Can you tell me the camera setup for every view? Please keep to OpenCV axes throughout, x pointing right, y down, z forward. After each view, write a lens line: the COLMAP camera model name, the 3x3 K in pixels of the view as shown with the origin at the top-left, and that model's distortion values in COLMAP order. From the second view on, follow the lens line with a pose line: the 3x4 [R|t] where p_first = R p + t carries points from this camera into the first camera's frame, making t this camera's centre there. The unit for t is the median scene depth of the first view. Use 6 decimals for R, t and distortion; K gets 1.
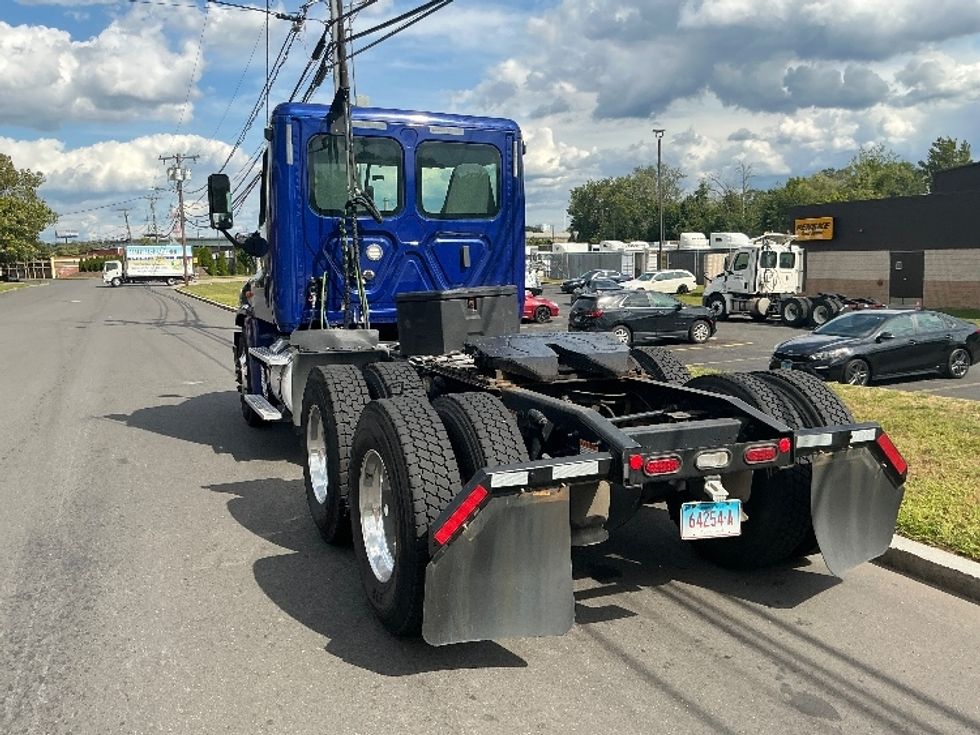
lens RADIAL K [[816.1, 0, 489.0], [0, 816.1, 374.6], [0, 0, 1]] dist [0.028013, -0.060225]
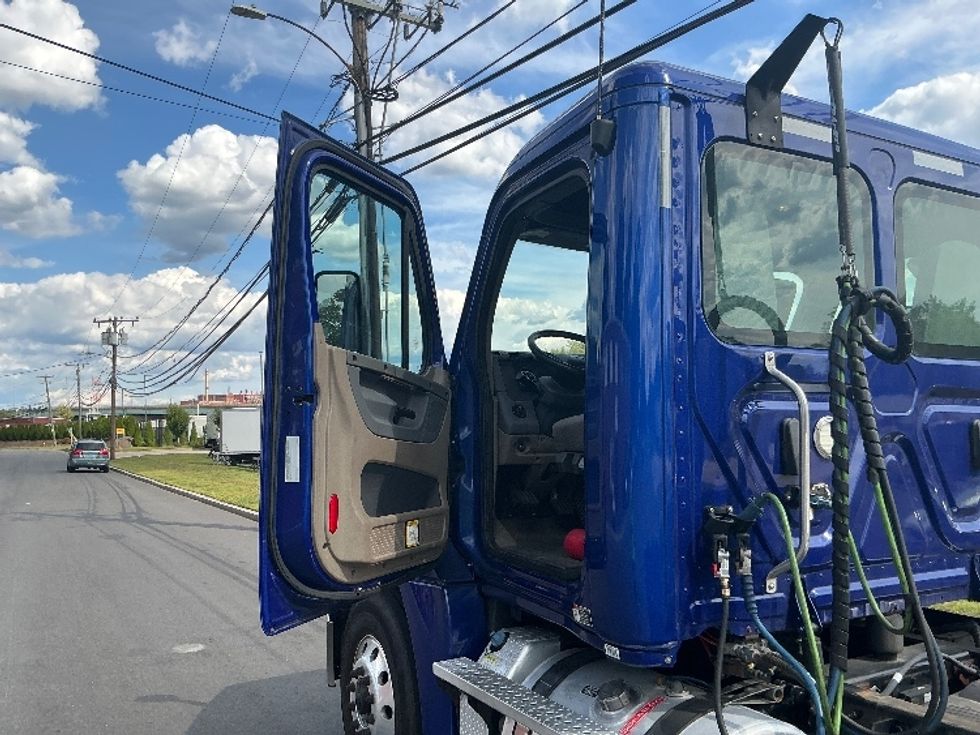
lens RADIAL K [[816.1, 0, 488.1], [0, 816.1, 369.6], [0, 0, 1]] dist [0.028013, -0.060225]
pose [[0.996089, 0.008591, 0.087942, -0.135778], [0.010187, 0.977460, -0.210876, -0.040331], [-0.087771, 0.210947, 0.973549, 0.250357]]
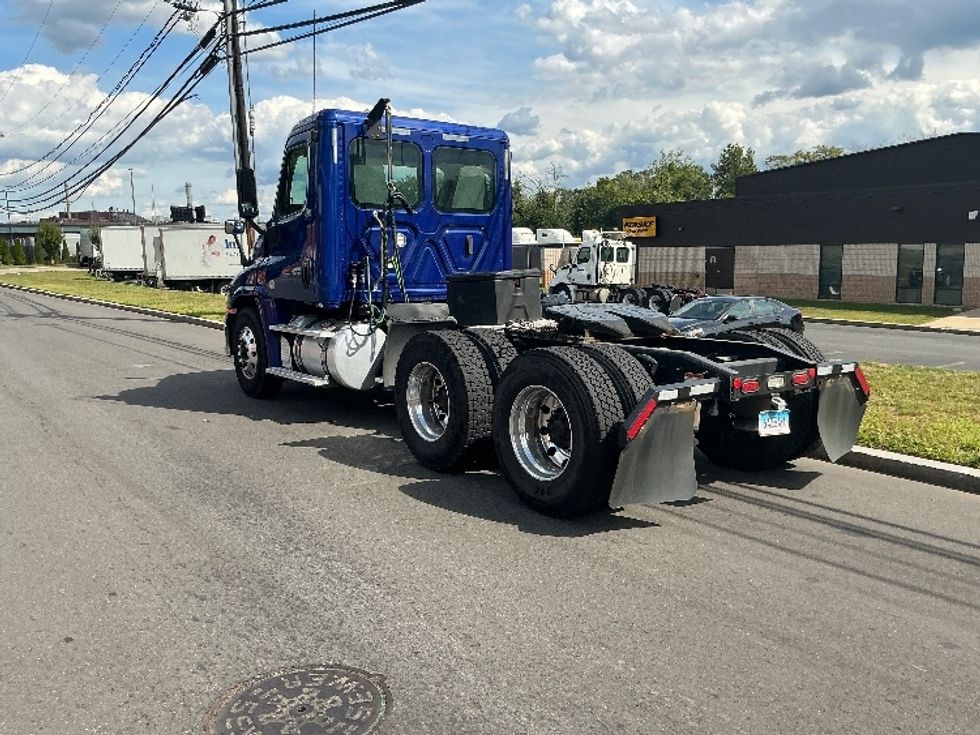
lens RADIAL K [[816.1, 0, 485.1], [0, 816.1, 374.9], [0, 0, 1]] dist [0.028013, -0.060225]
pose [[0.975084, -0.022369, 0.220707, -0.113805], [0.020497, 0.999732, 0.010769, 0.012828], [-0.220889, -0.005977, 0.975281, -0.066231]]
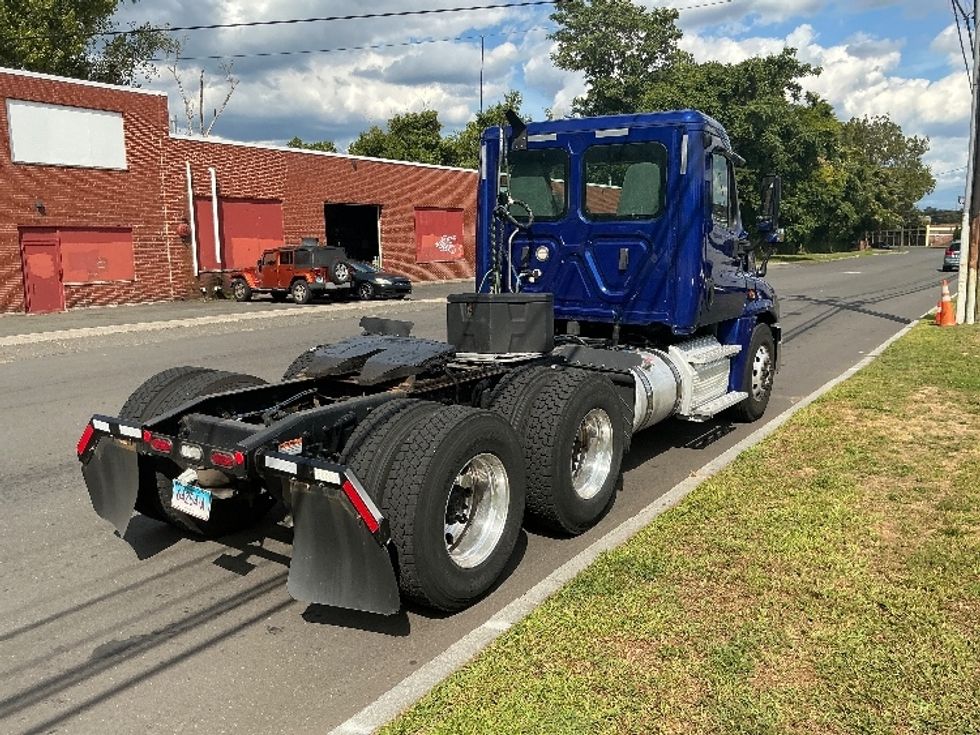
lens RADIAL K [[816.1, 0, 500.3], [0, 816.1, 363.6], [0, 0, 1]] dist [0.028013, -0.060225]
pose [[0.539232, 0.137684, -0.830826, 0.306589], [-0.114590, 0.989365, 0.089584, -0.038113], [0.834325, 0.046898, 0.549275, 0.141901]]
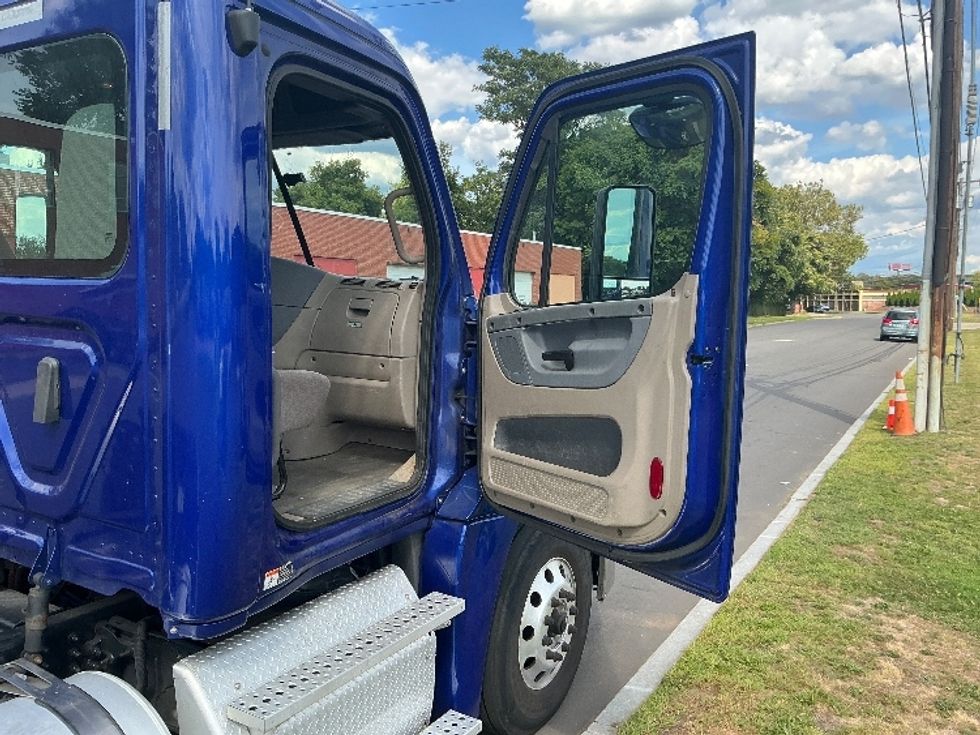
lens RADIAL K [[816.1, 0, 504.3], [0, 816.1, 362.1], [0, 0, 1]] dist [0.028013, -0.060225]
pose [[0.594607, 0.090410, -0.798917, 0.145167], [-0.133002, 0.991028, 0.013161, -0.077197], [0.792939, 0.098432, 0.601297, 0.394888]]
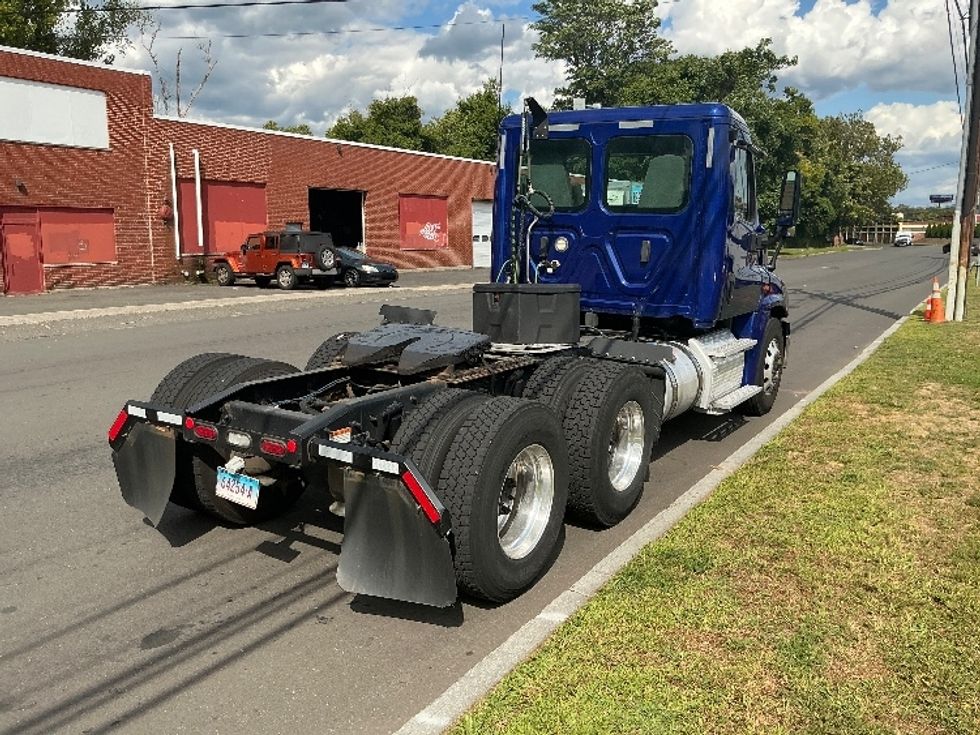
lens RADIAL K [[816.1, 0, 497.5], [0, 816.1, 365.3], [0, 0, 1]] dist [0.028013, -0.060225]
pose [[0.561192, 0.158541, -0.812360, 0.292544], [-0.132037, 0.986062, 0.101228, -0.035670], [0.817086, 0.050454, 0.574303, 0.122846]]
